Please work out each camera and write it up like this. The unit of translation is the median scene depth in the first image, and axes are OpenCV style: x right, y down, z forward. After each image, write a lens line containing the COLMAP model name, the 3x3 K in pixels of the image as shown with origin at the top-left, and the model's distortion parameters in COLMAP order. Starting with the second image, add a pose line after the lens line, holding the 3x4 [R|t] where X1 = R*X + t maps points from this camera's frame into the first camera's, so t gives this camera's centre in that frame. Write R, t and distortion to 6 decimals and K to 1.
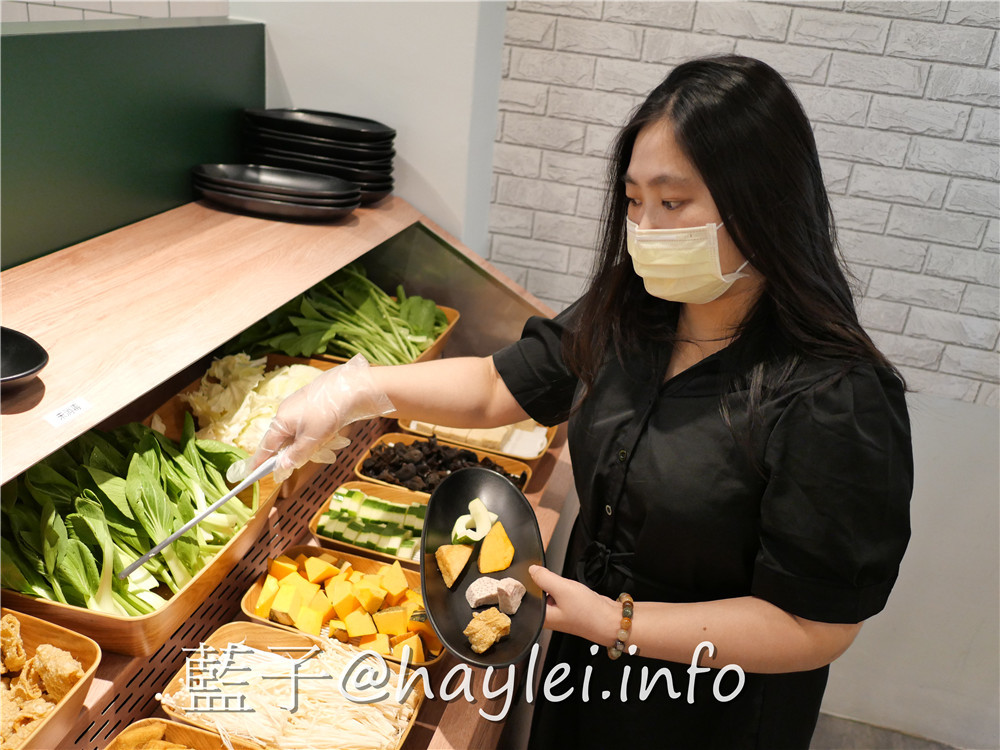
lens RADIAL K [[875.7, 0, 500.3], [0, 875.7, 372.0], [0, 0, 1]] dist [-0.015215, 0.000899]
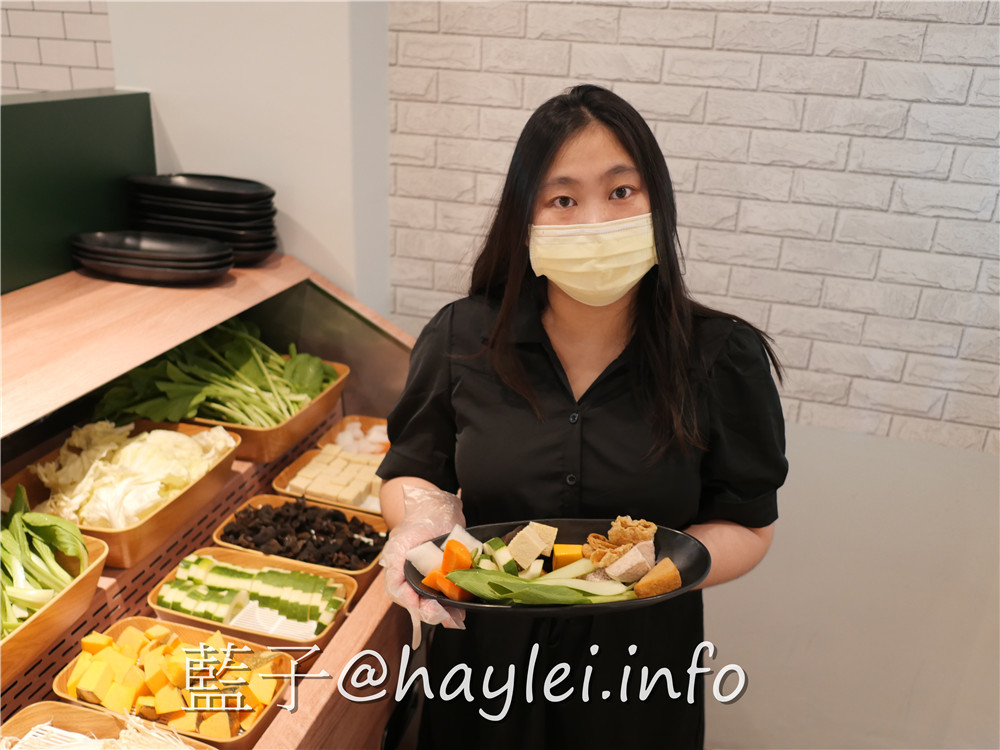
lens RADIAL K [[875.7, 0, 500.3], [0, 875.7, 372.0], [0, 0, 1]] dist [-0.015215, 0.000899]
pose [[0.998705, -0.044405, -0.024840, 0.153683], [0.043117, 0.997809, -0.050183, -0.006686], [0.027014, 0.049047, 0.998431, 0.016027]]
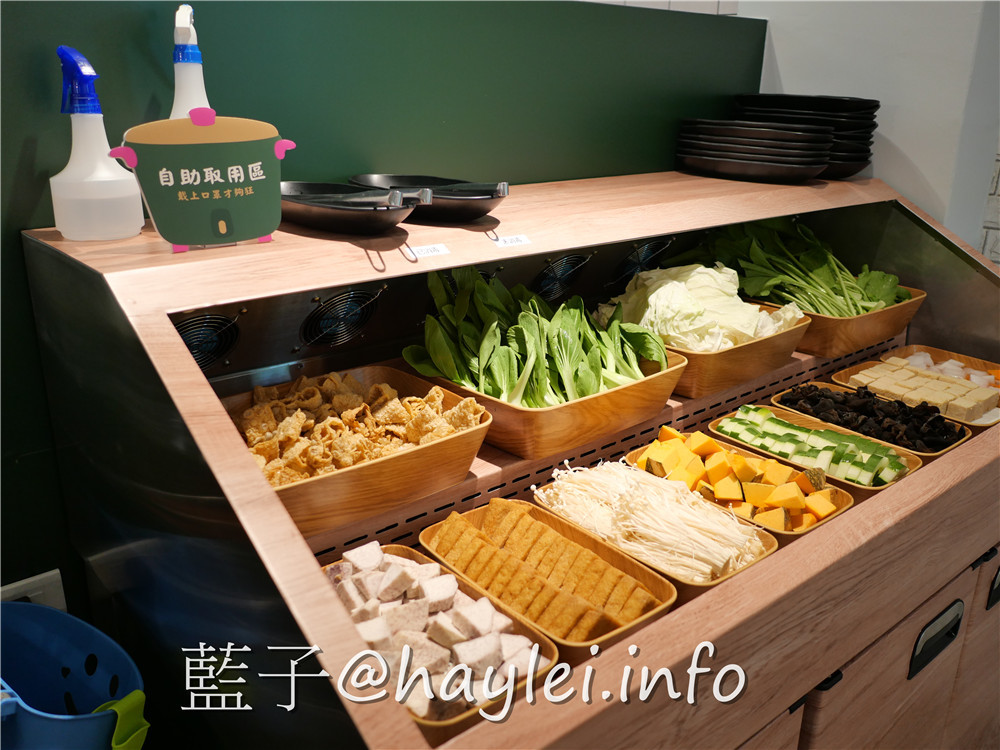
lens RADIAL K [[875.7, 0, 500.3], [0, 875.7, 372.0], [0, 0, 1]] dist [-0.015215, 0.000899]
pose [[0.827671, 0.109826, -0.550363, 0.100767], [-0.181116, 0.980465, -0.076721, 0.174946], [0.531185, 0.163180, 0.831393, 0.001880]]
